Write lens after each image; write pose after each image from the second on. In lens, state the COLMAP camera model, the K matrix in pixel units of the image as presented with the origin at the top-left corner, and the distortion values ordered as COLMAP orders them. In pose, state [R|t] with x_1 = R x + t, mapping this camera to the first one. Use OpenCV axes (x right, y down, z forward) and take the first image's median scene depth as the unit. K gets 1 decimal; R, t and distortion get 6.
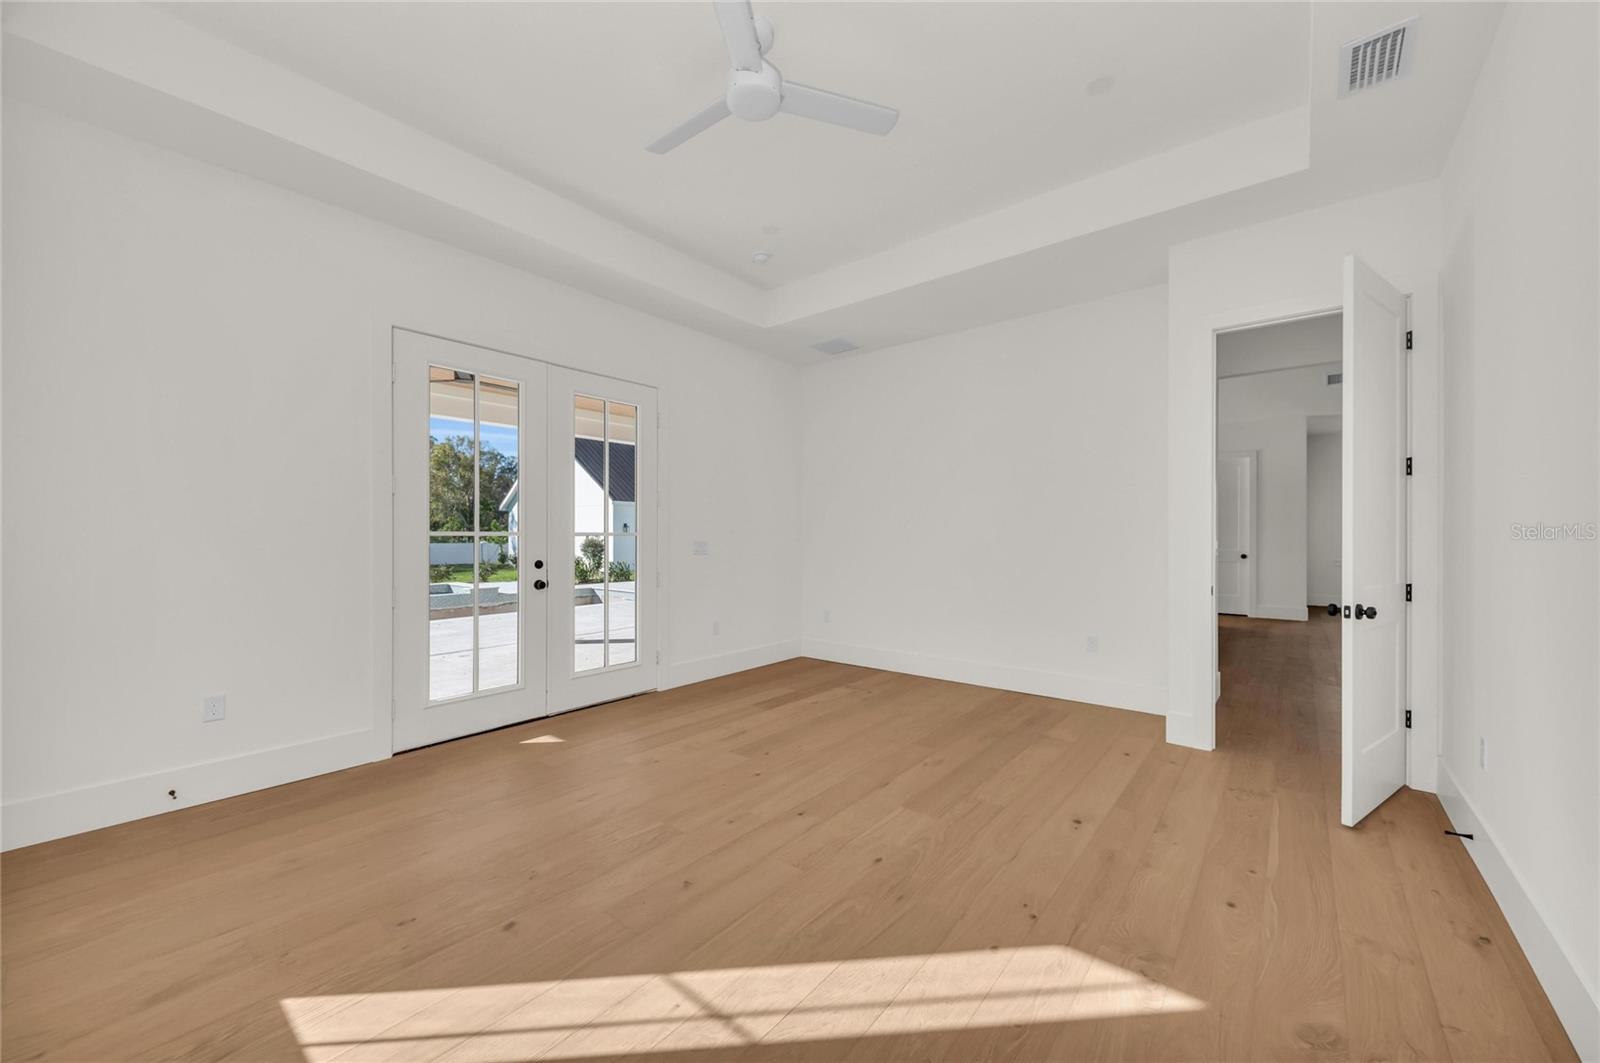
lens RADIAL K [[642.8, 0, 797.3], [0, 642.8, 536.3], [0, 0, 1]] dist [0.002455, -0.000434]
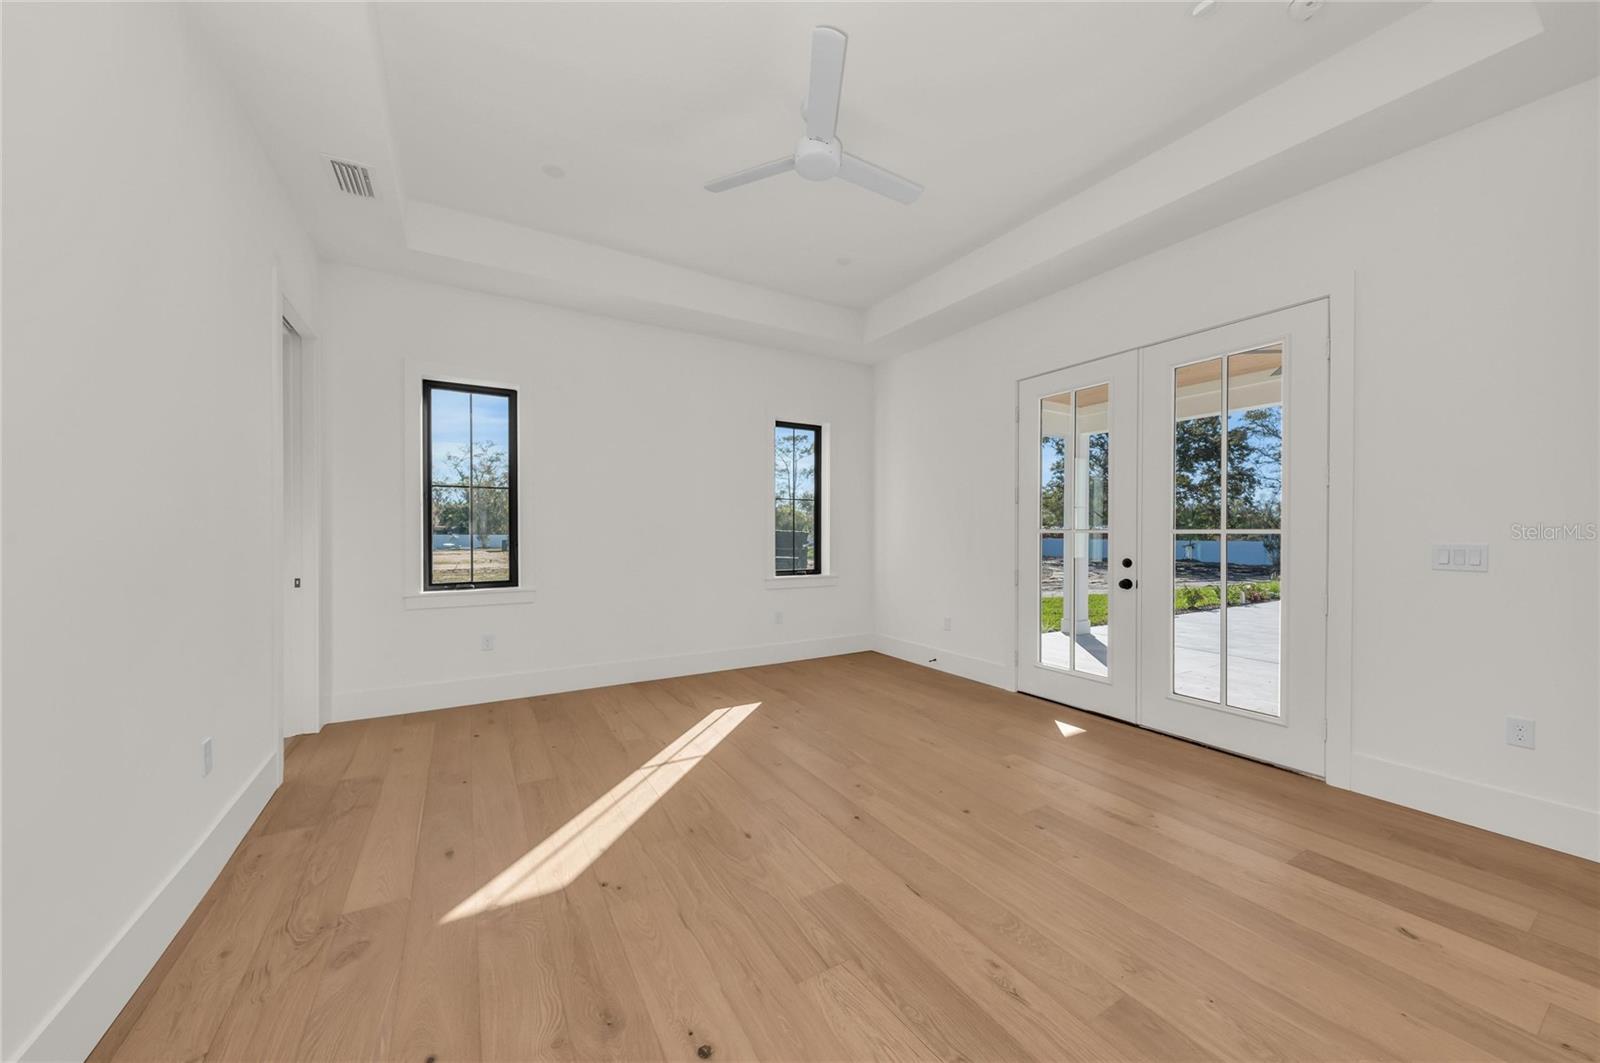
lens RADIAL K [[590.1, 0, 799.2], [0, 590.1, 534.8], [0, 0, 1]] dist [0.012131, -0.005696]
pose [[-0.384448, 0.004865, -0.923134, 0.766116], [-0.003517, 0.999971, 0.006735, -0.004237], [0.923140, 0.005836, -0.384420, 1.113068]]
